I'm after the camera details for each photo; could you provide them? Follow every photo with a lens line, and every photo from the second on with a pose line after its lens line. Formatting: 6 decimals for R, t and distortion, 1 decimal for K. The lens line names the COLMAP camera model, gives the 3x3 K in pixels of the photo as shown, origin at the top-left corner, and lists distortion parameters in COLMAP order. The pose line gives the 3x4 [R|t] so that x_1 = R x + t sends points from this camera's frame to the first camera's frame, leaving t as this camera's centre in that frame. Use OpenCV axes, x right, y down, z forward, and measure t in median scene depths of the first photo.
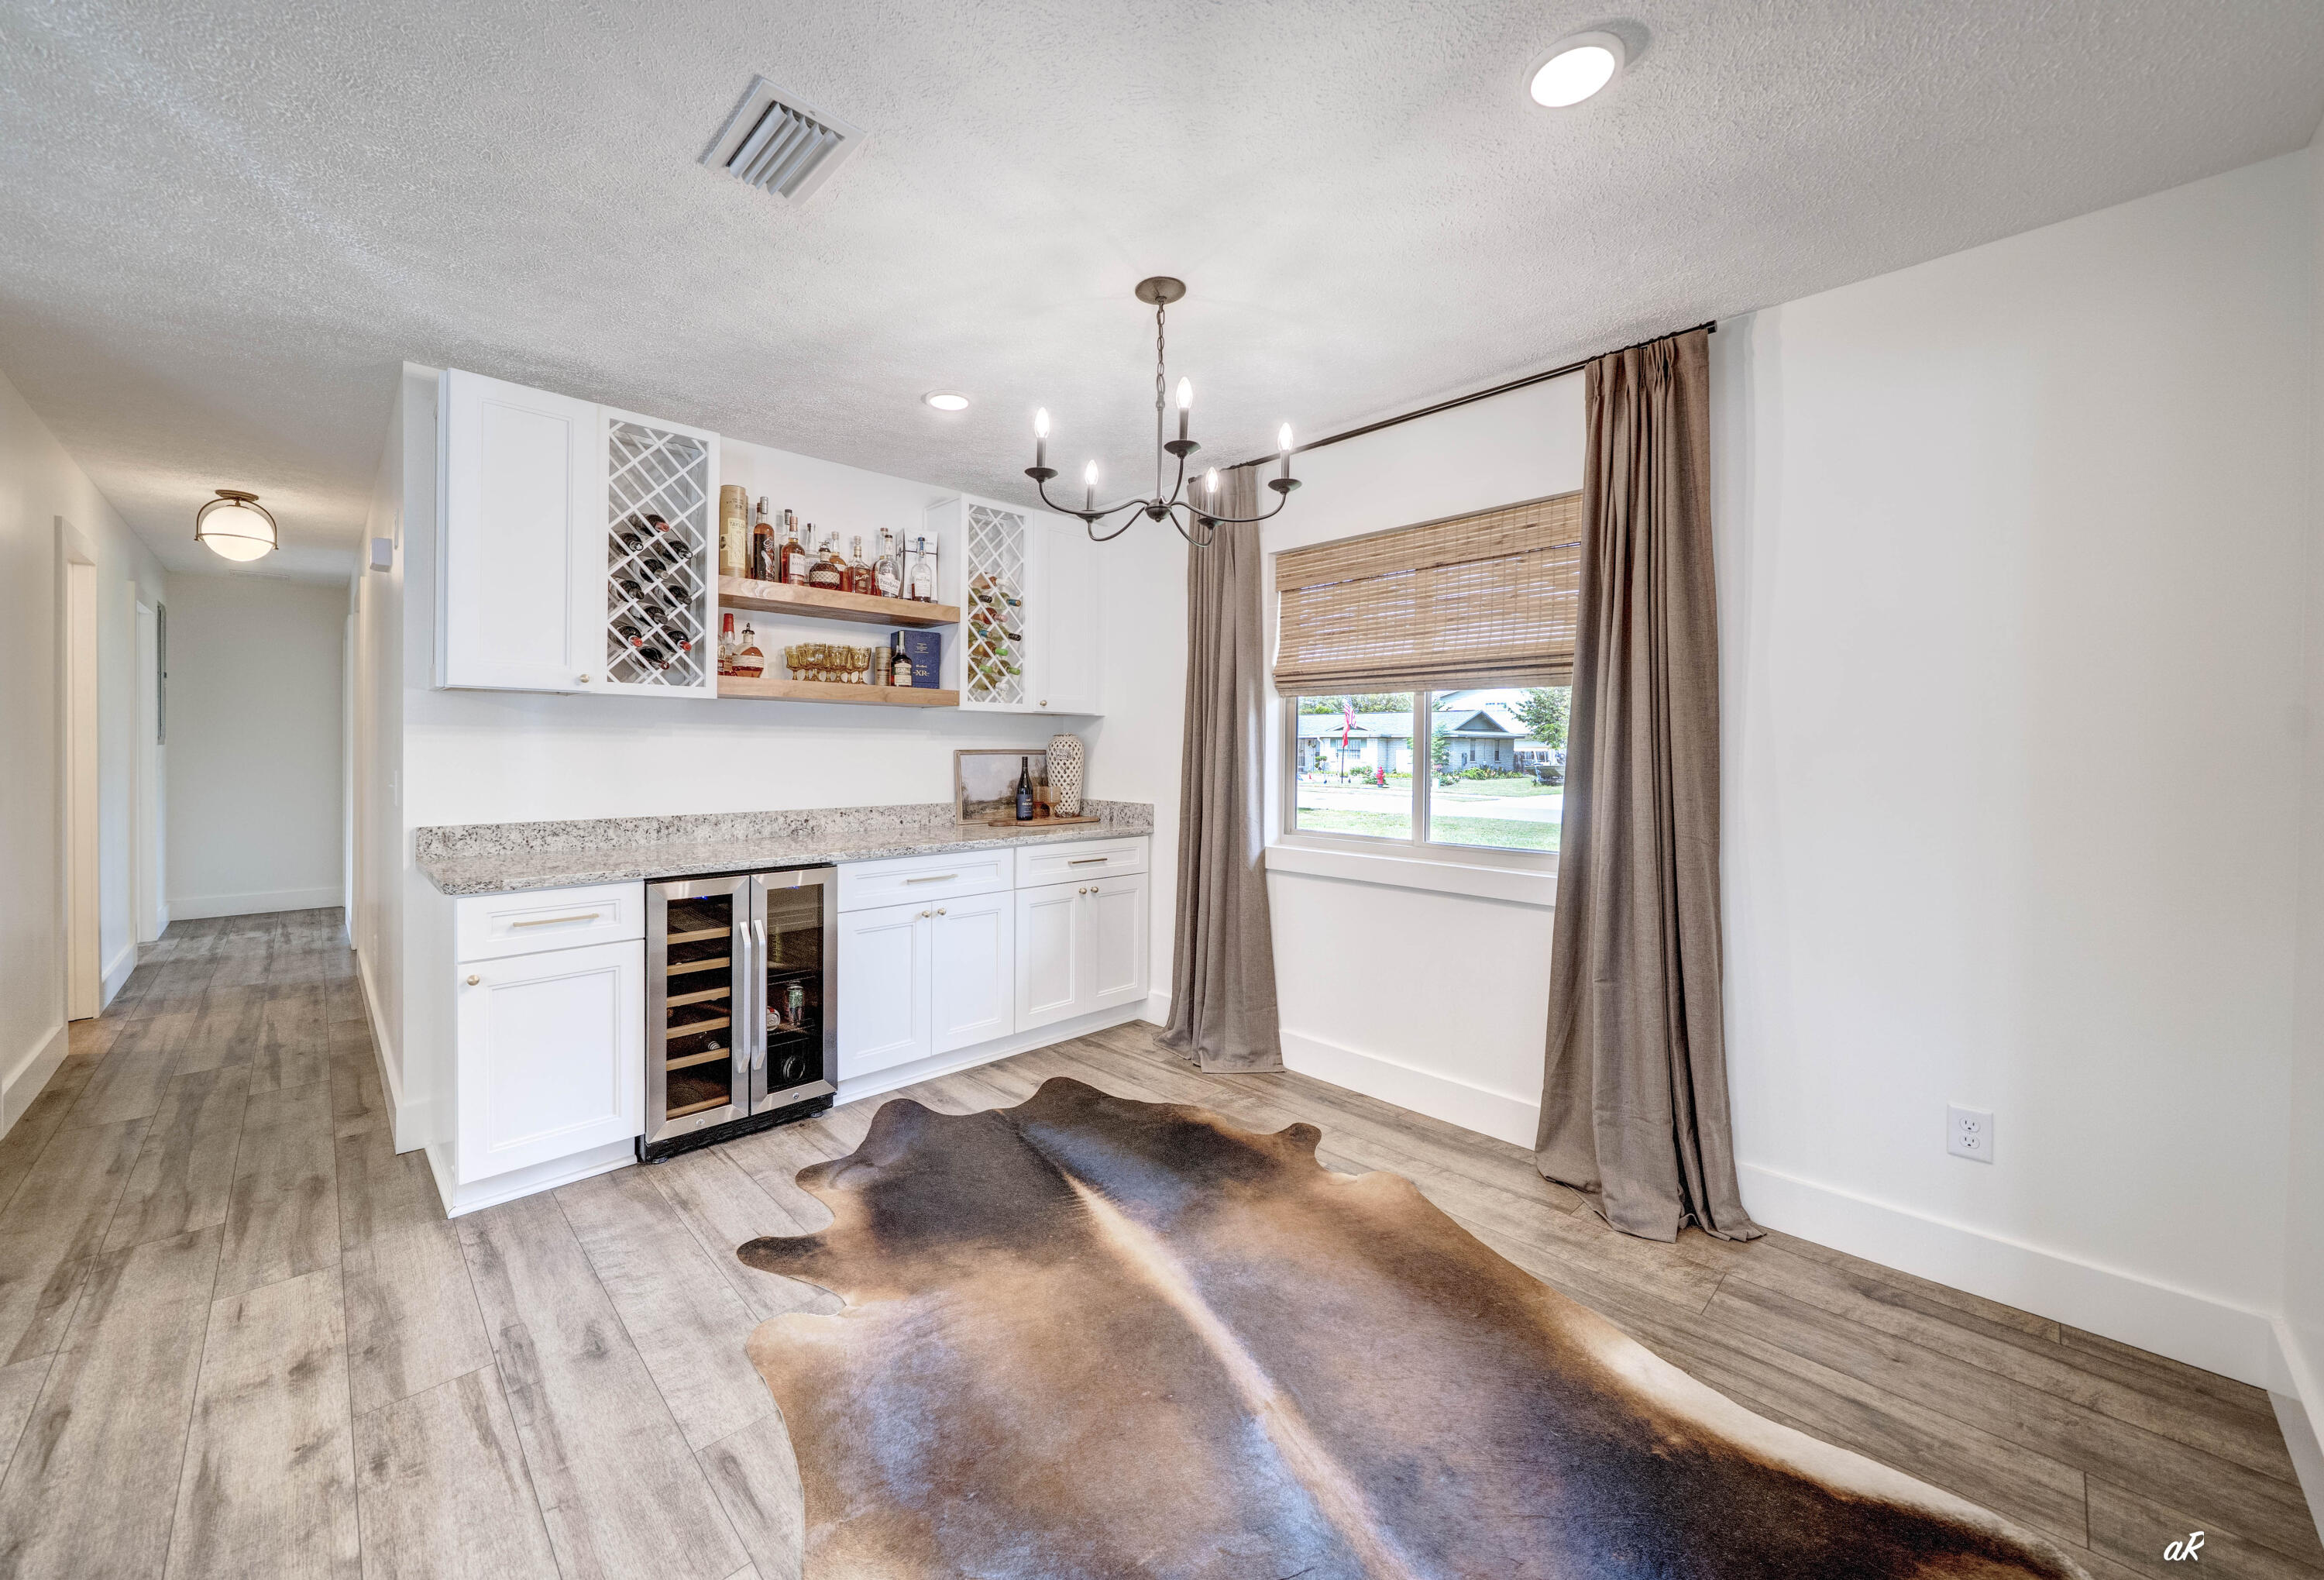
lens RADIAL K [[873.0, 0, 1071.4], [0, 873.0, 755.0], [0, 0, 1]] dist [-0.000021, -0.000593]
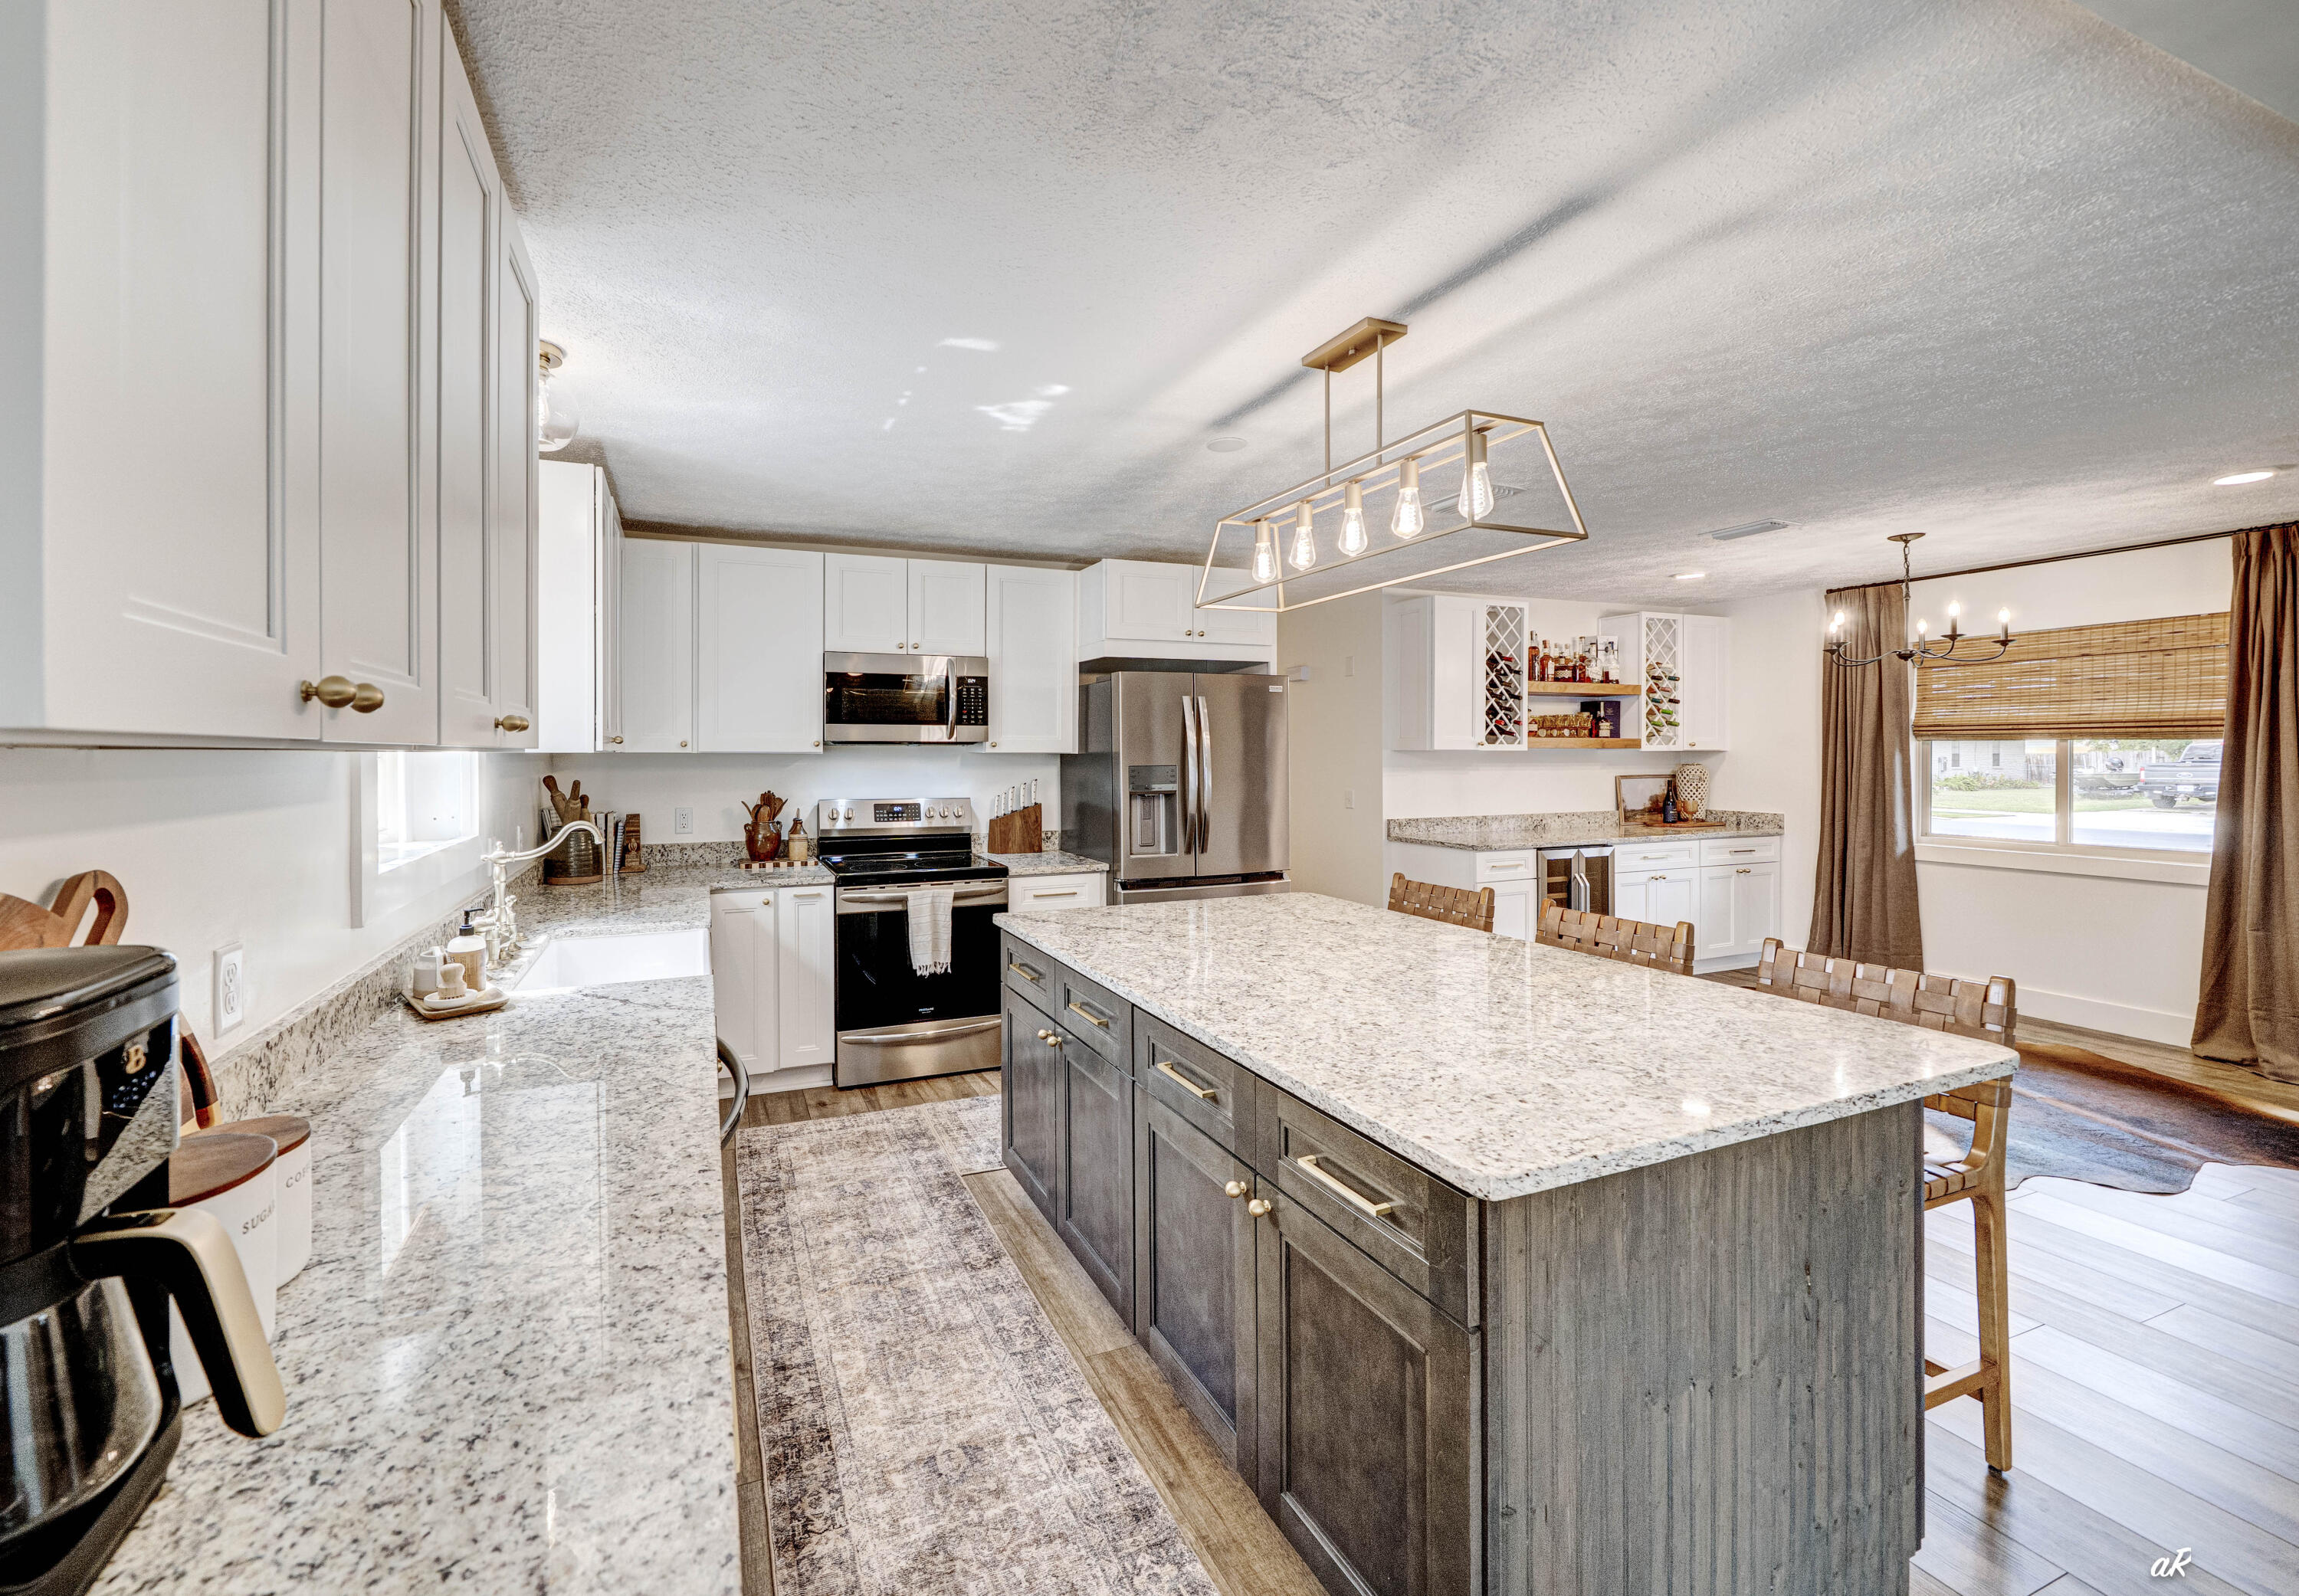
lens RADIAL K [[863.4, 0, 1020.9], [0, 863.4, 754.9], [0, 0, 1]] dist [-0.000021, -0.000593]
pose [[0.927466, -0.007320, -0.373836, -0.666287], [0.005164, 0.999964, -0.006770, -0.046401], [0.373872, 0.004349, 0.927470, -0.971160]]
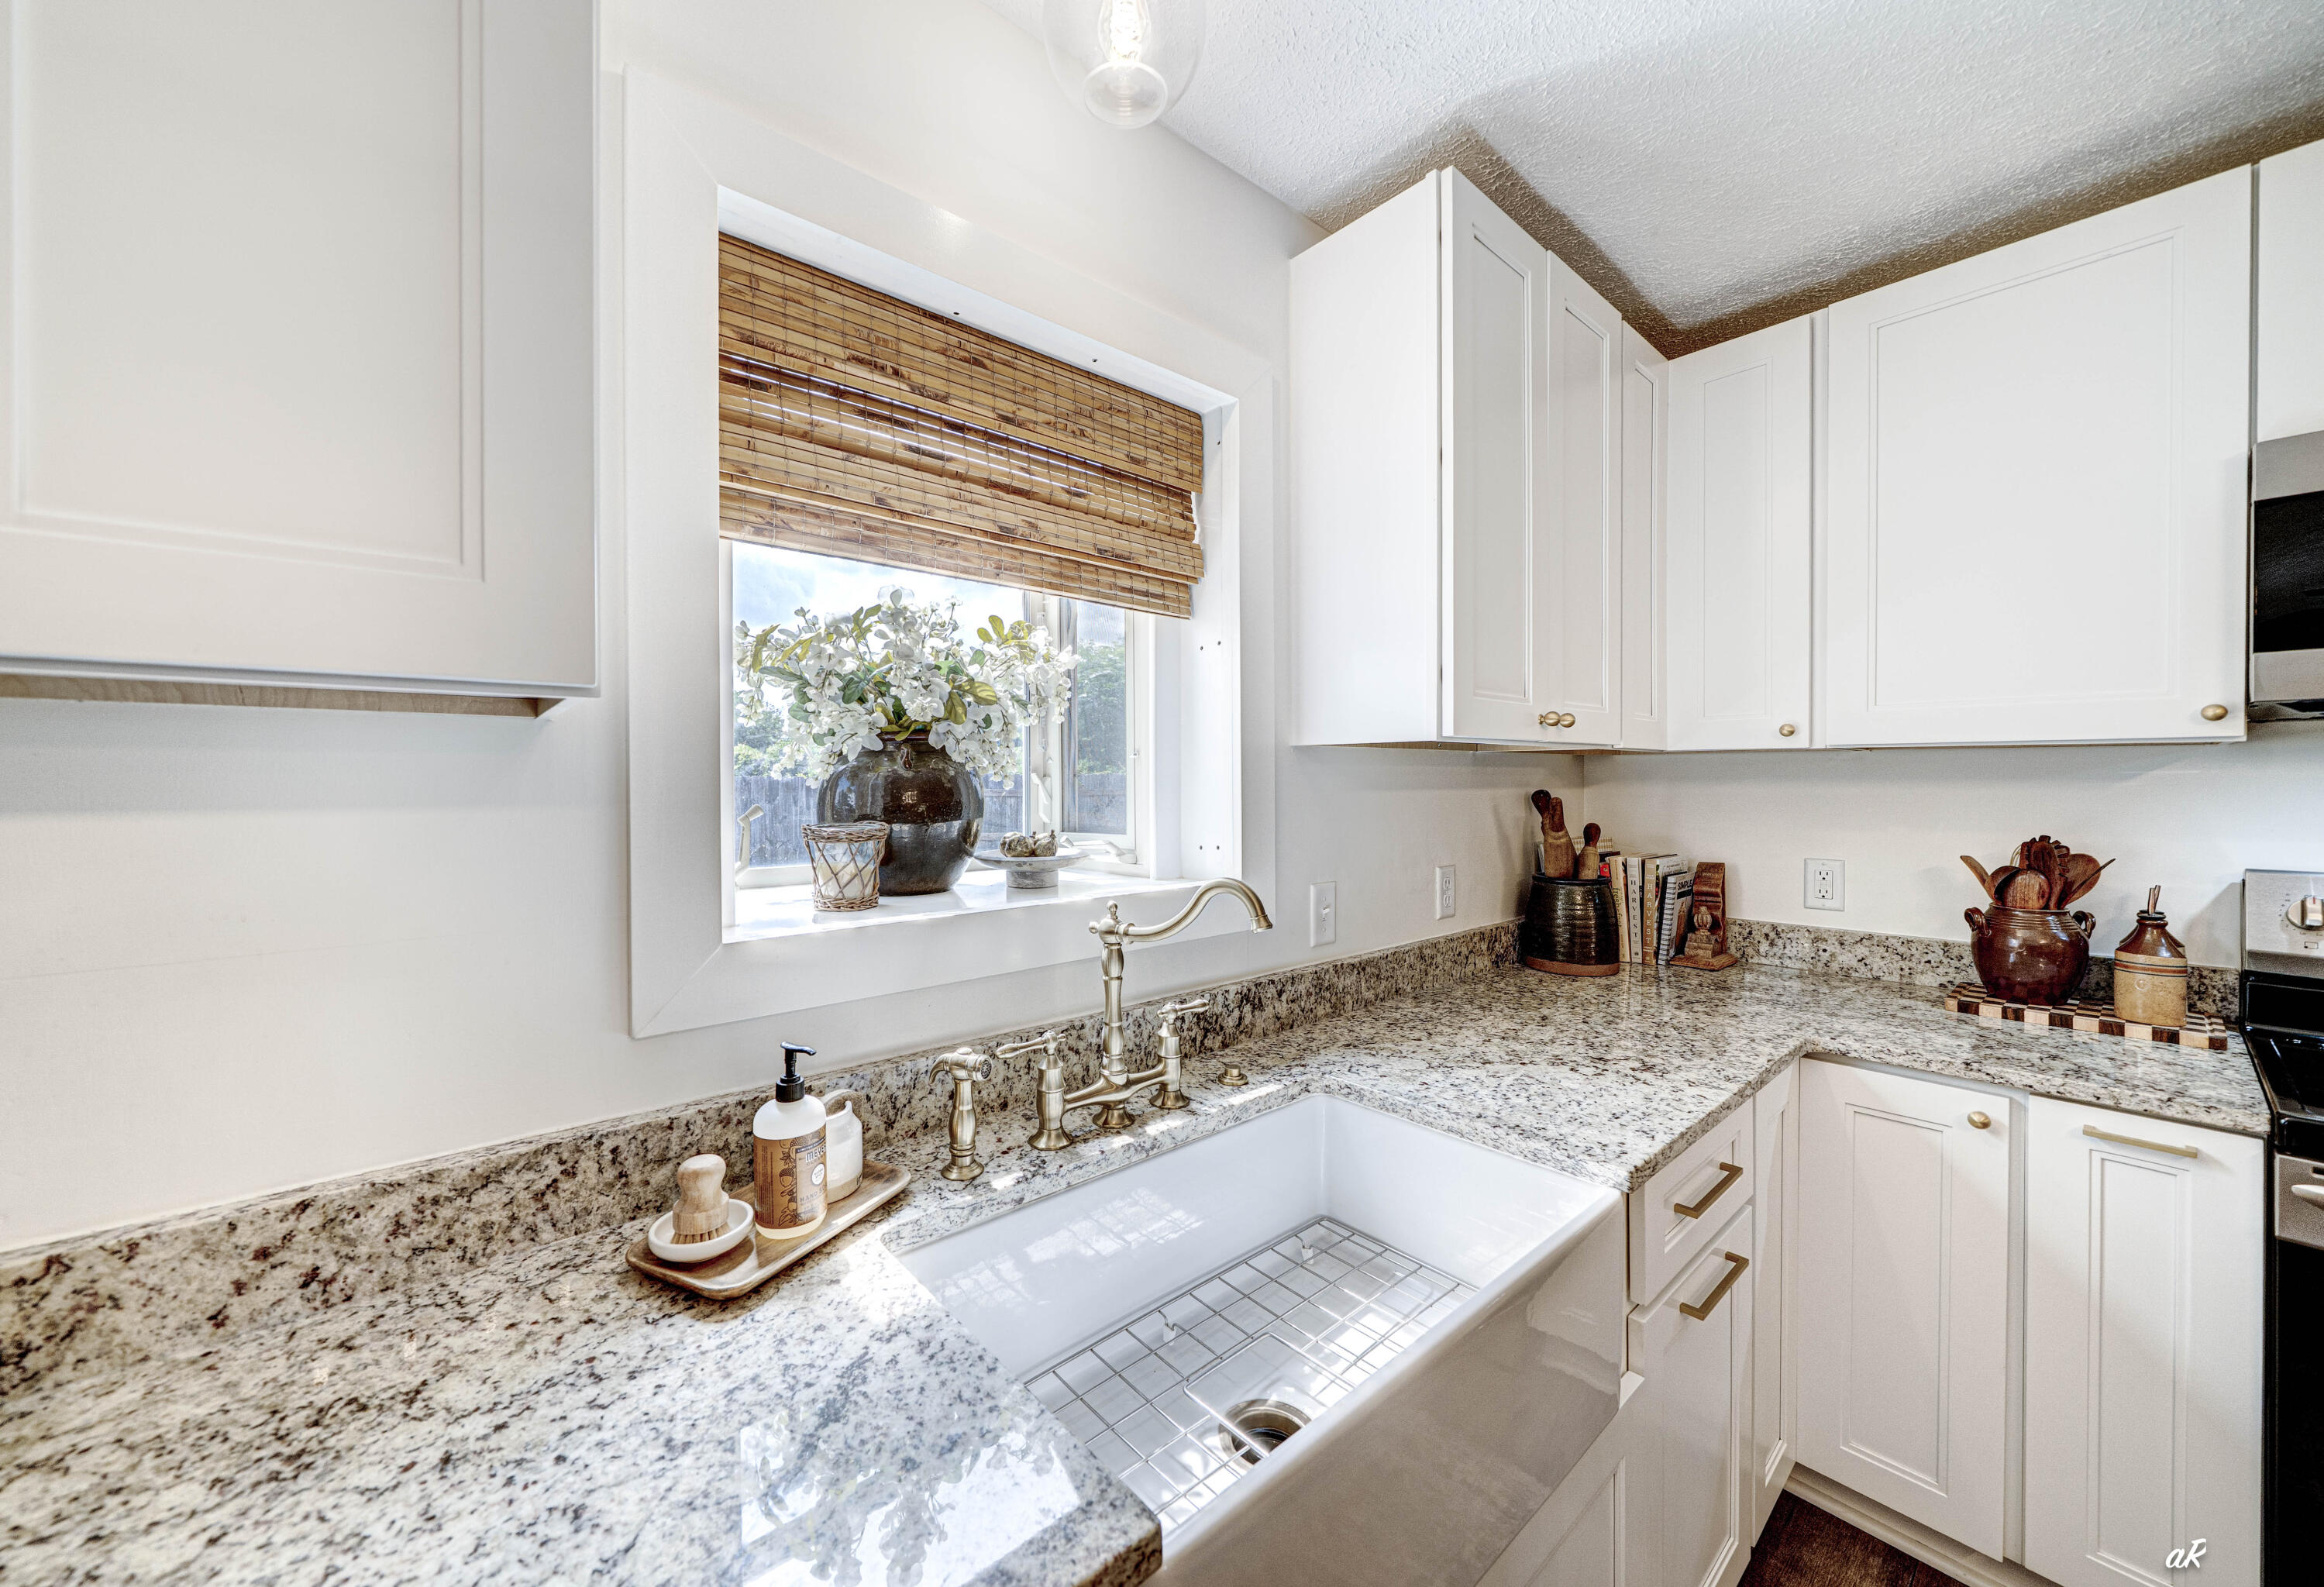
lens RADIAL K [[872.9, 0, 1144.2], [0, 872.9, 772.8], [0, 0, 1]] dist [-0.000021, -0.000593]
pose [[-0.025820, -0.009741, -0.999619, -0.931838], [-0.005000, 0.999941, -0.009615, -0.035201], [0.999654, 0.004750, -0.025867, -0.478806]]
